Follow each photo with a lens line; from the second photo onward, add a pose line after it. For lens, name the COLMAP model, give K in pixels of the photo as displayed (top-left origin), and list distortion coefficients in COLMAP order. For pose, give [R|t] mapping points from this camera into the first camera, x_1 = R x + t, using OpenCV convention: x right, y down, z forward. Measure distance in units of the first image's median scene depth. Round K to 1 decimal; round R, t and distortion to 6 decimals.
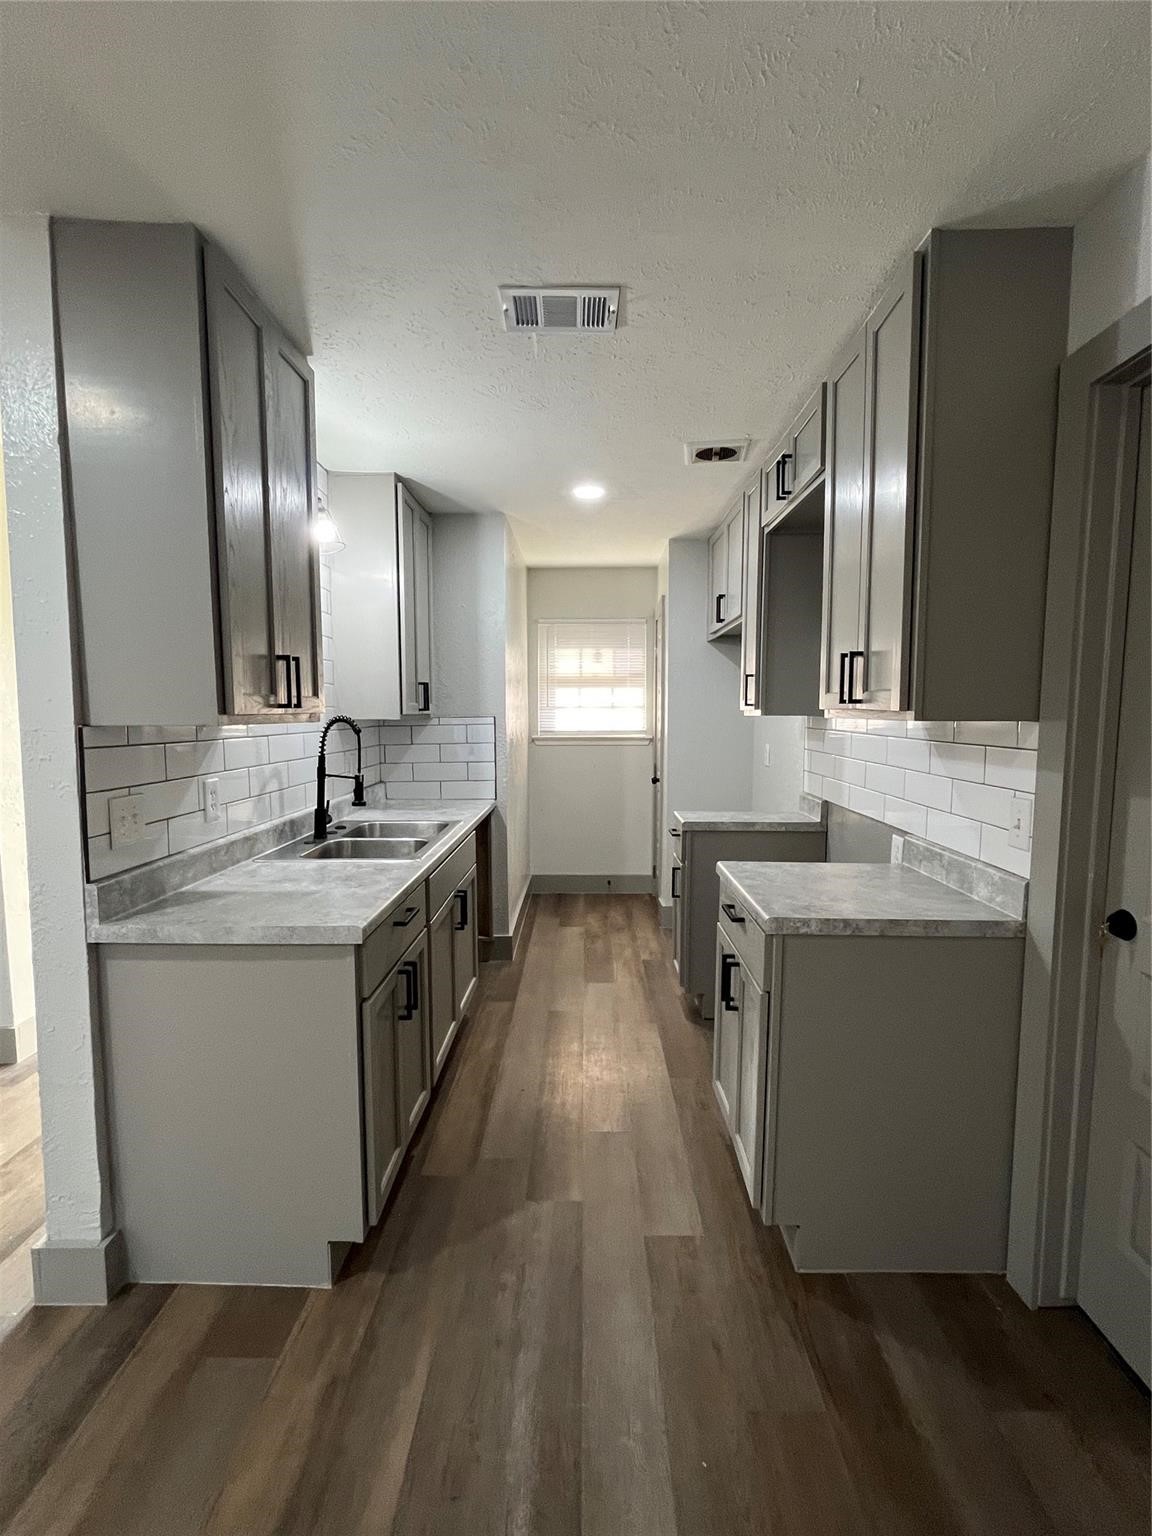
lens RADIAL K [[679.6, 0, 579.8], [0, 679.6, 773.3], [0, 0, 1]] dist [-0.001958, -0.000866]
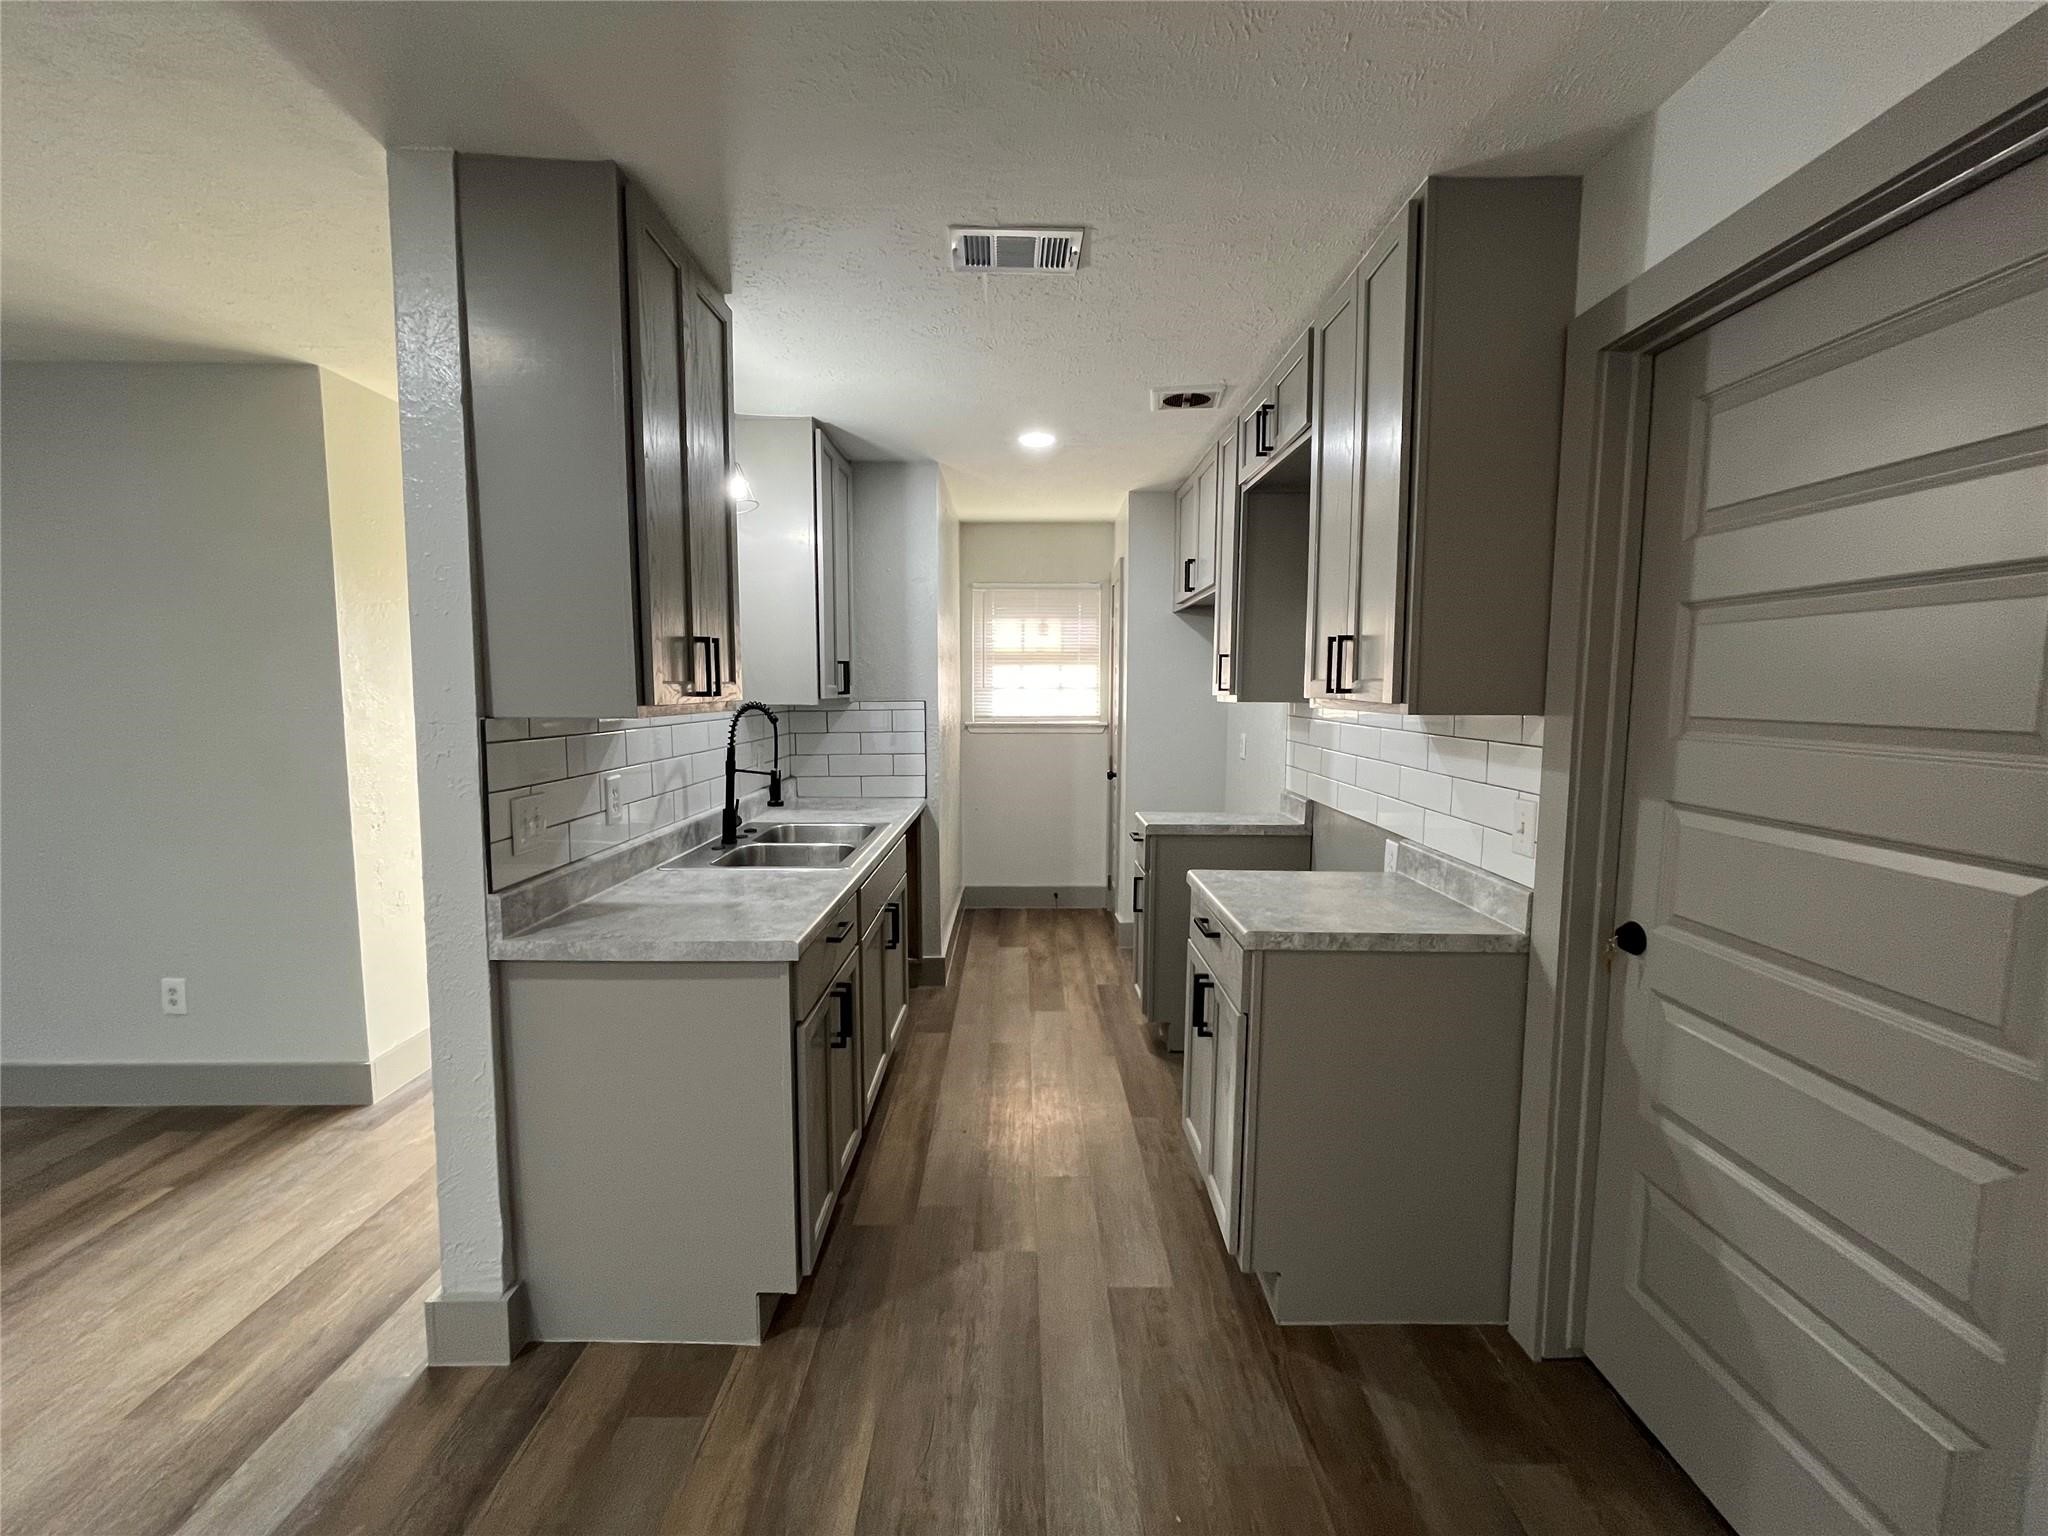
lens RADIAL K [[832.6, 0, 1023.3], [0, 832.6, 766.3], [0, 0, 1]] dist [-0.001331, 0.000257]
pose [[0.999903, 0.001922, 0.013808, -0.033958], [-0.001974, 0.999991, 0.003760, -0.010223], [-0.013801, -0.003787, 0.999898, -0.096717]]
